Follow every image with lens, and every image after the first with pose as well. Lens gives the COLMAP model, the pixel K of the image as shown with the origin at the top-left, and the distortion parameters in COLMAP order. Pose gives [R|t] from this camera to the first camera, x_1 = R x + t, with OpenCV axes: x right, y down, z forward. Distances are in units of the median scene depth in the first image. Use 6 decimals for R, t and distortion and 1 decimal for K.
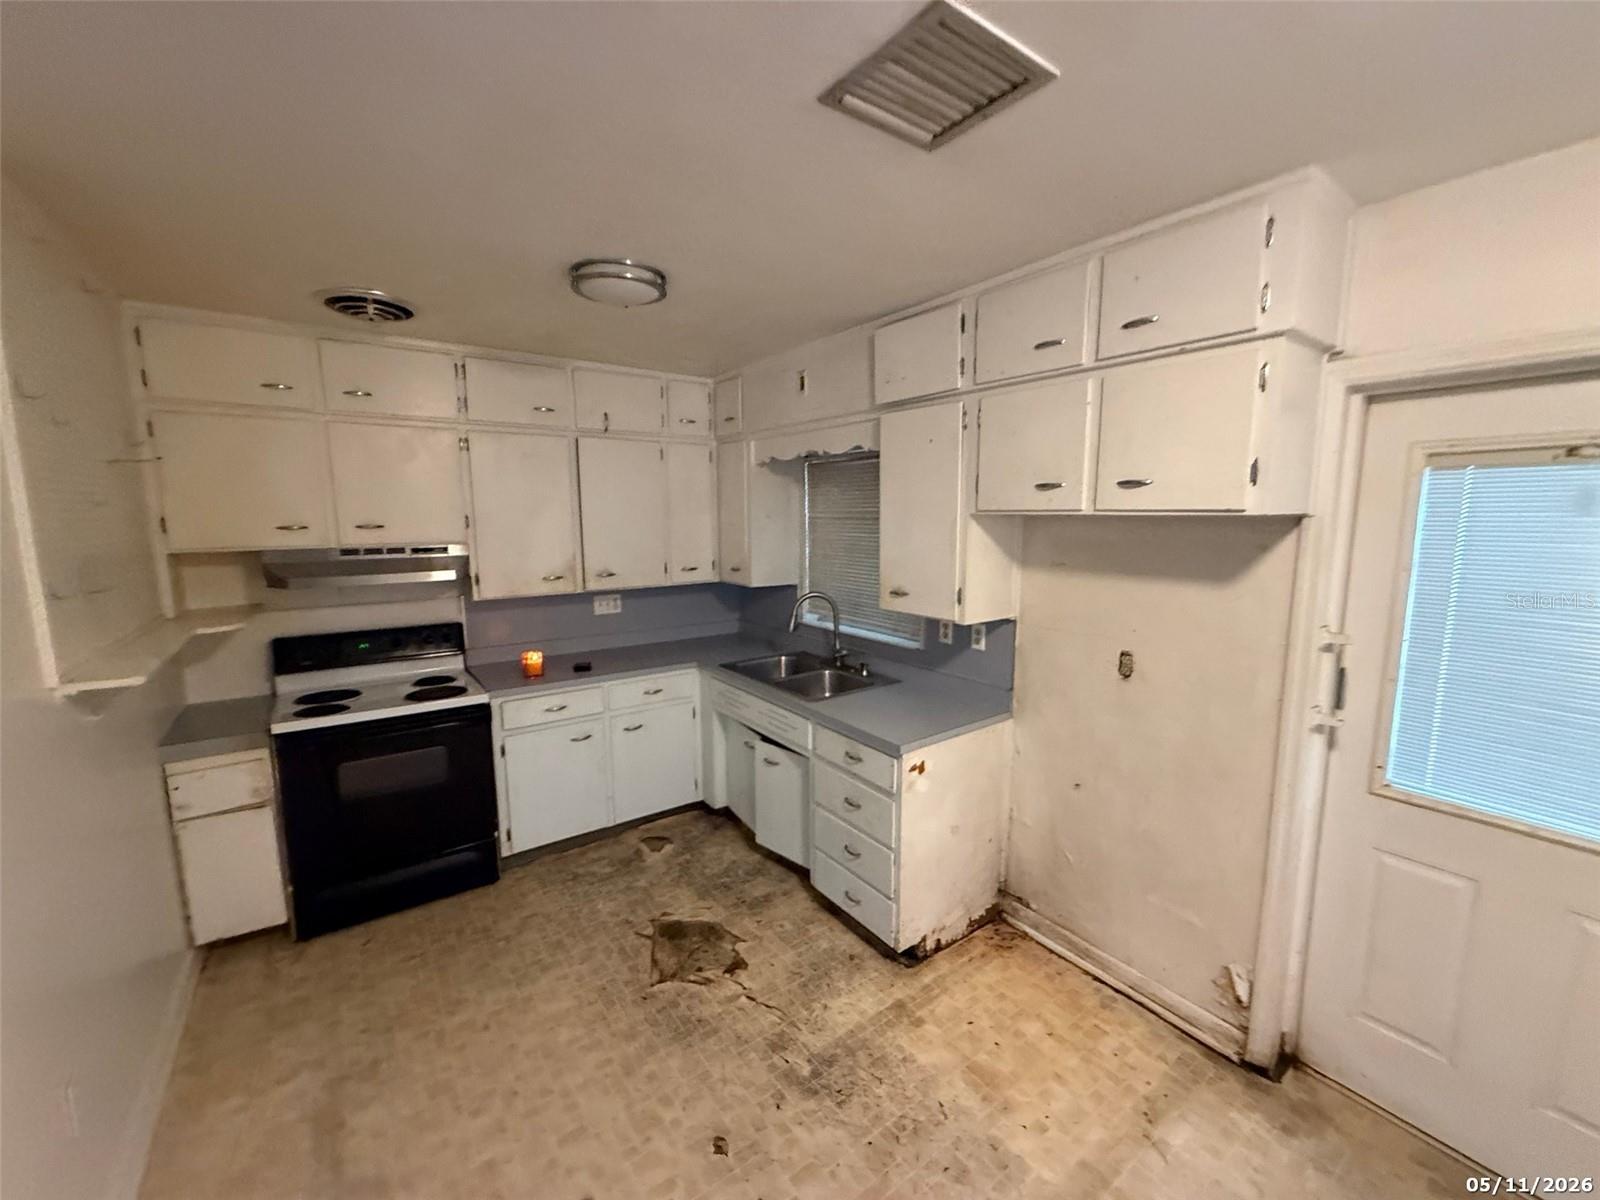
lens RADIAL K [[639.1, 0, 800.0], [0, 639.1, 600.7], [0, 0, 1]] dist [-0.000016, 0.000578]
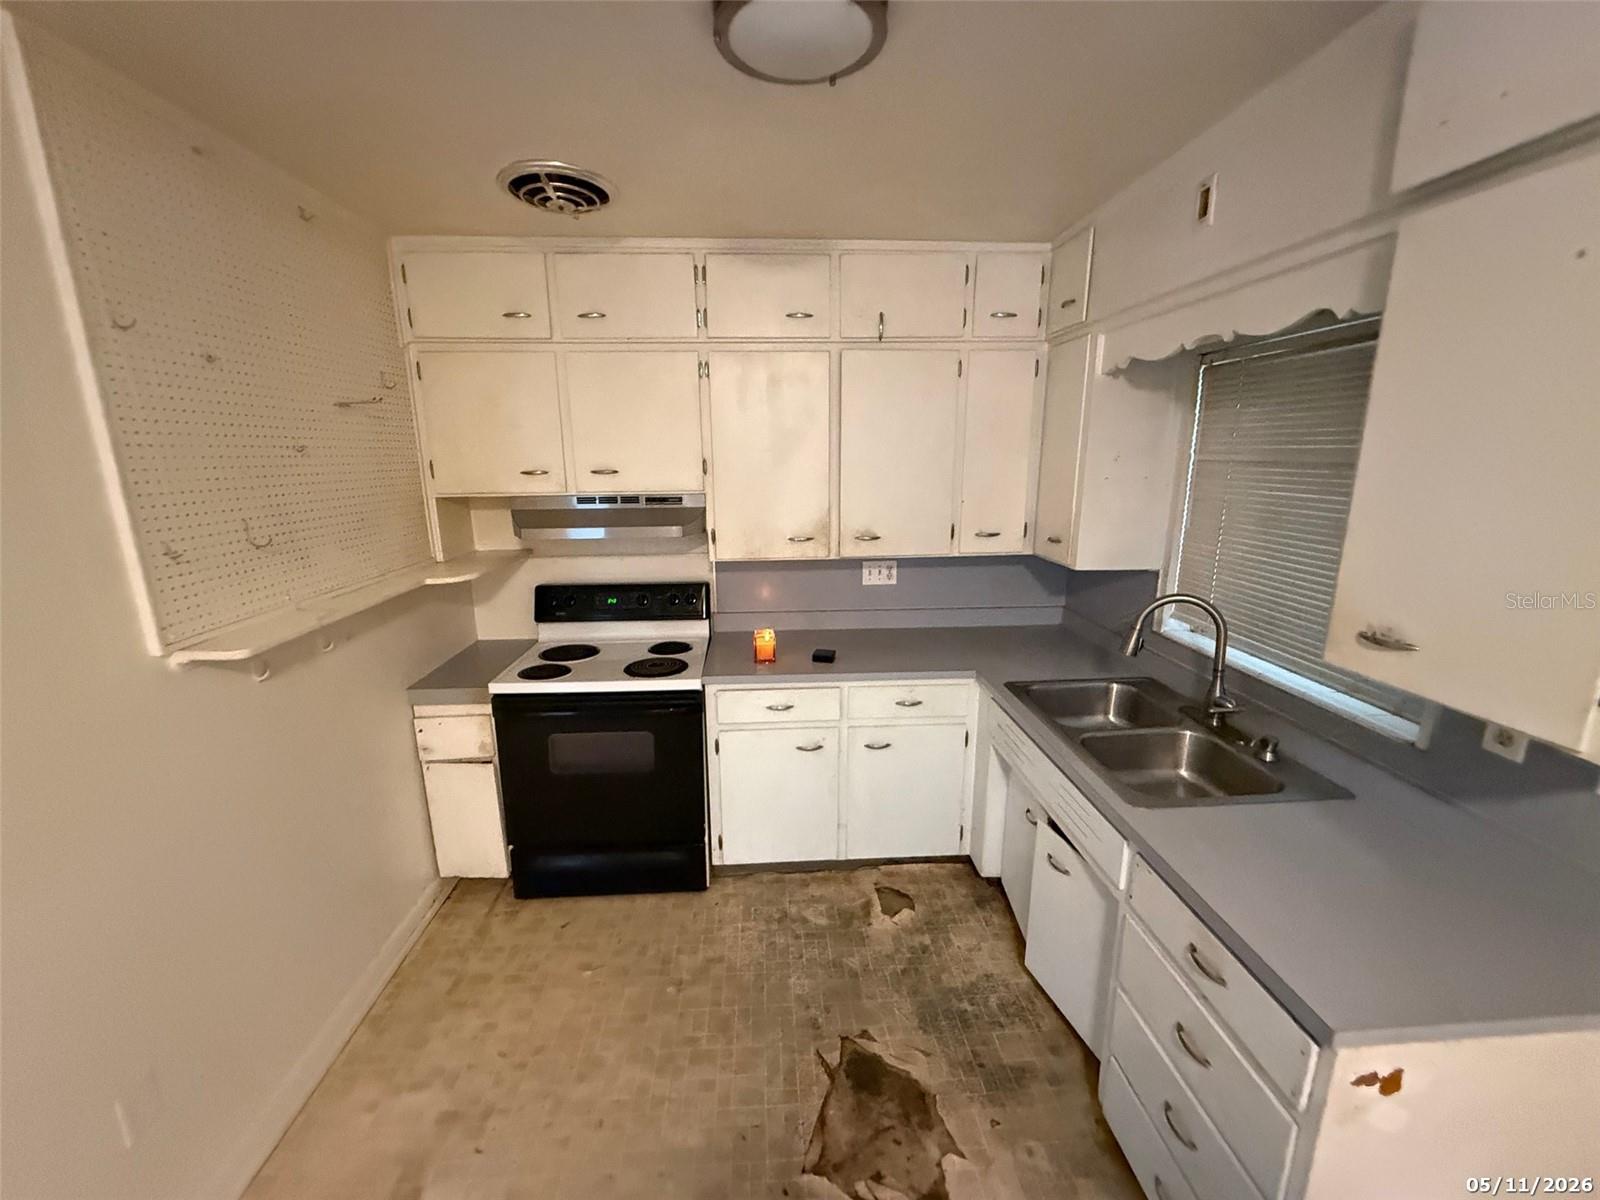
lens RADIAL K [[639.1, 0, 796.6], [0, 639.1, 602.3], [0, 0, 1]] dist [-0.000016, 0.000578]
pose [[0.843580, 0.118879, -0.523679, 0.039953], [-0.067739, 0.990956, 0.115834, -0.061864], [0.532713, -0.062242, 0.844004, 0.412662]]
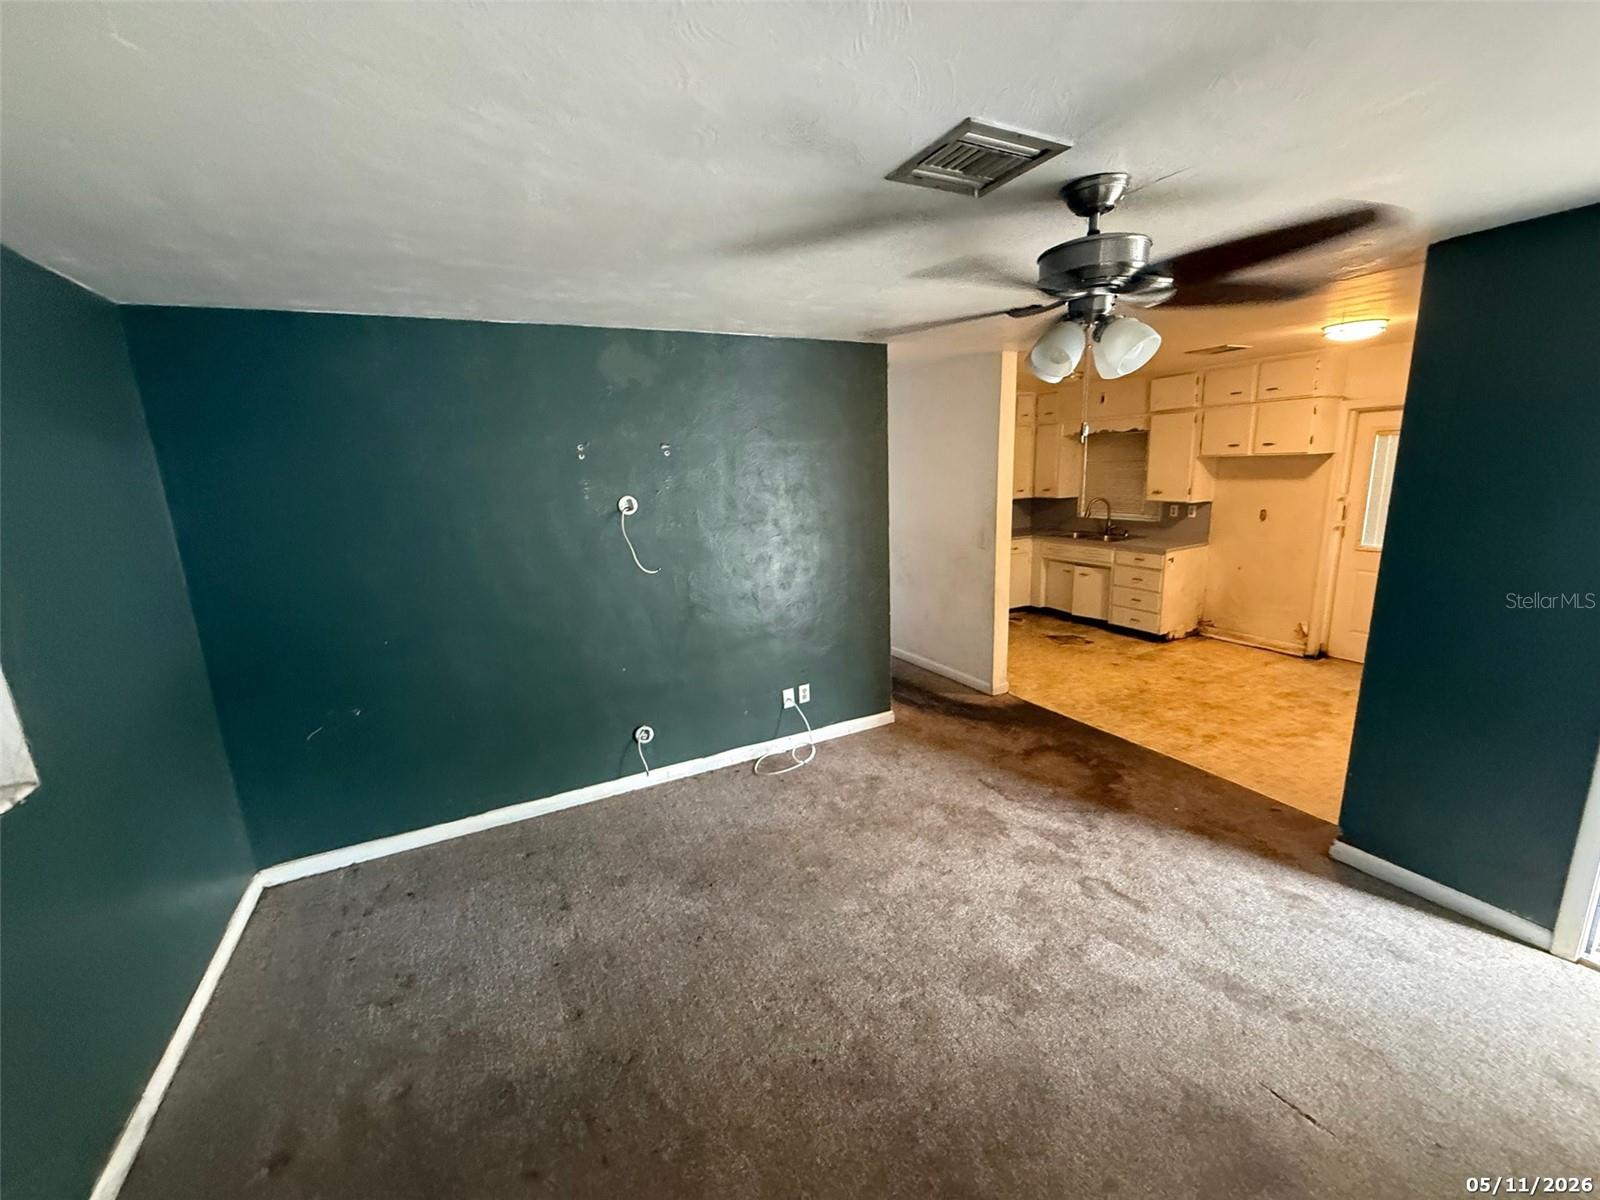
lens RADIAL K [[639.1, 0, 800.4], [0, 639.1, 601.2], [0, 0, 1]] dist [-0.000016, 0.000578]
pose [[0.989042, -0.005830, -0.147518, -0.794379], [0.016924, 0.997110, 0.074062, 0.189117], [0.146660, -0.075747, 0.986283, -1.528958]]
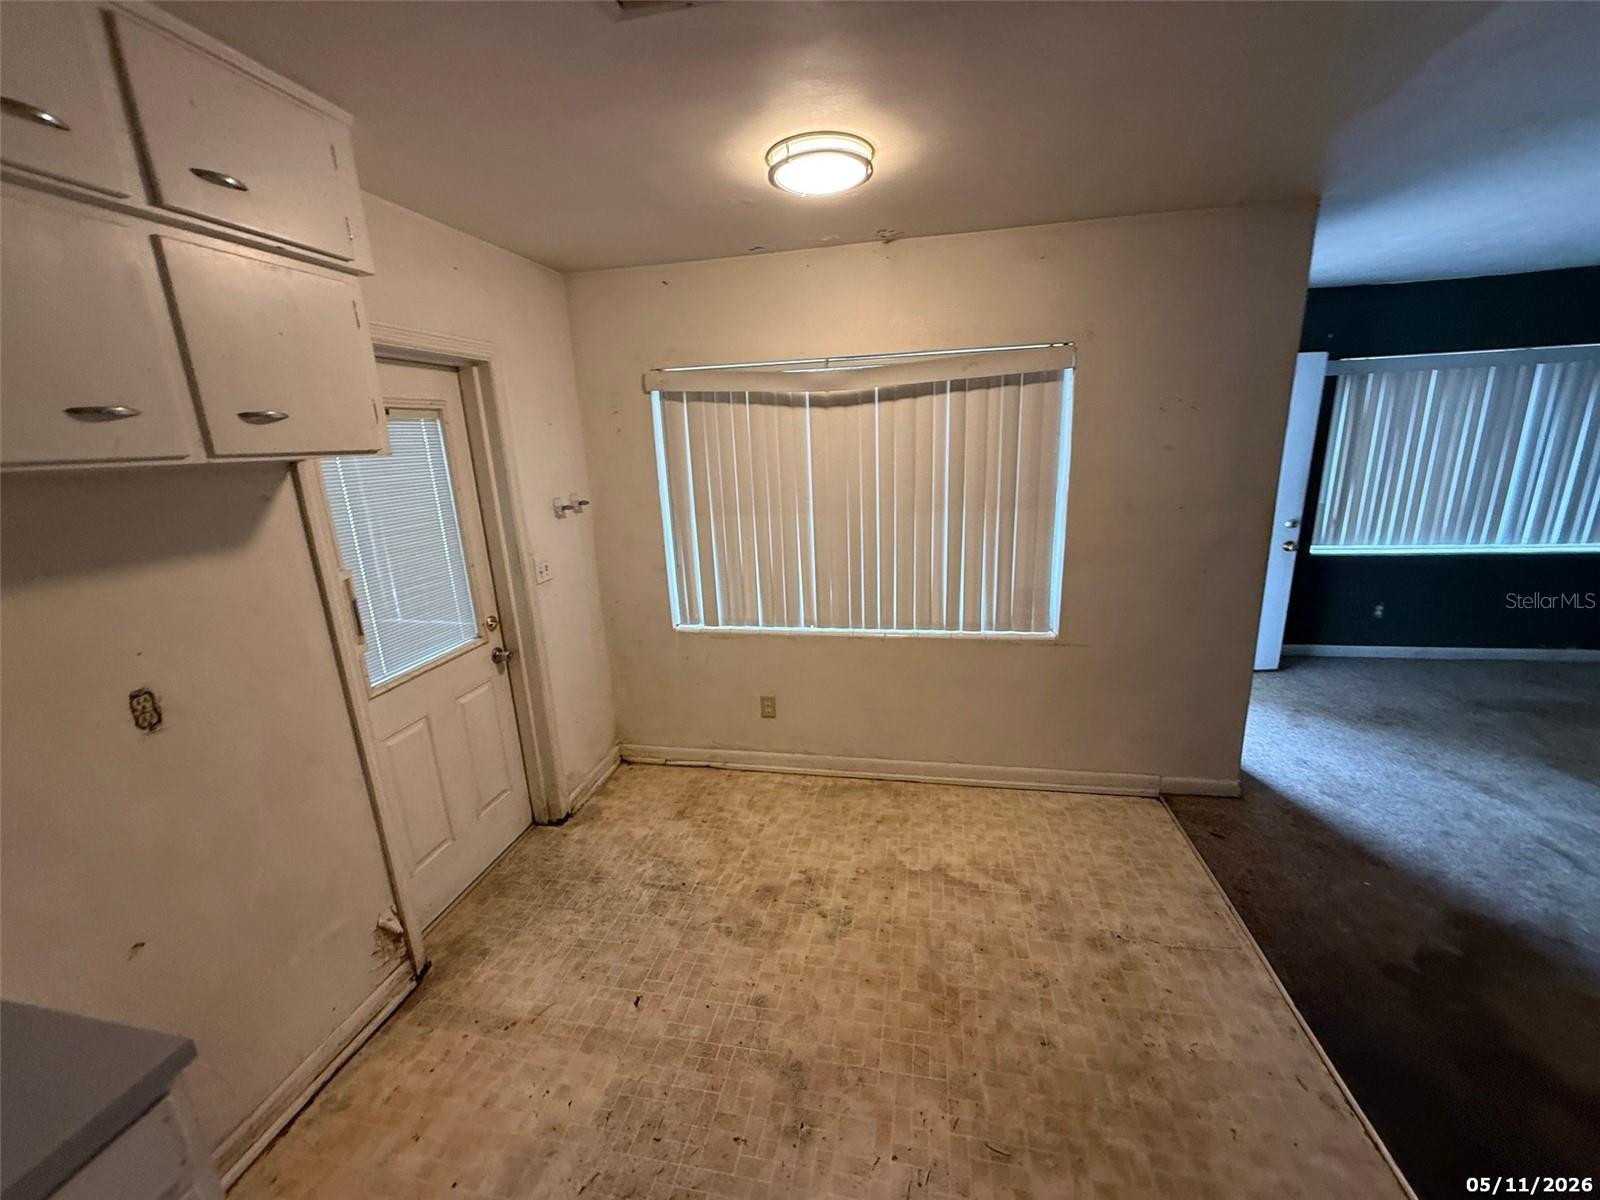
lens RADIAL K [[639.1, 0, 794.3], [0, 639.1, 603.2], [0, 0, 1]] dist [-0.000016, 0.000578]
pose [[-0.674987, -0.154594, 0.721452, -0.309053], [0.146859, 0.930088, 0.336702, -0.099327], [-0.723067, 0.333221, -0.605094, 0.748836]]
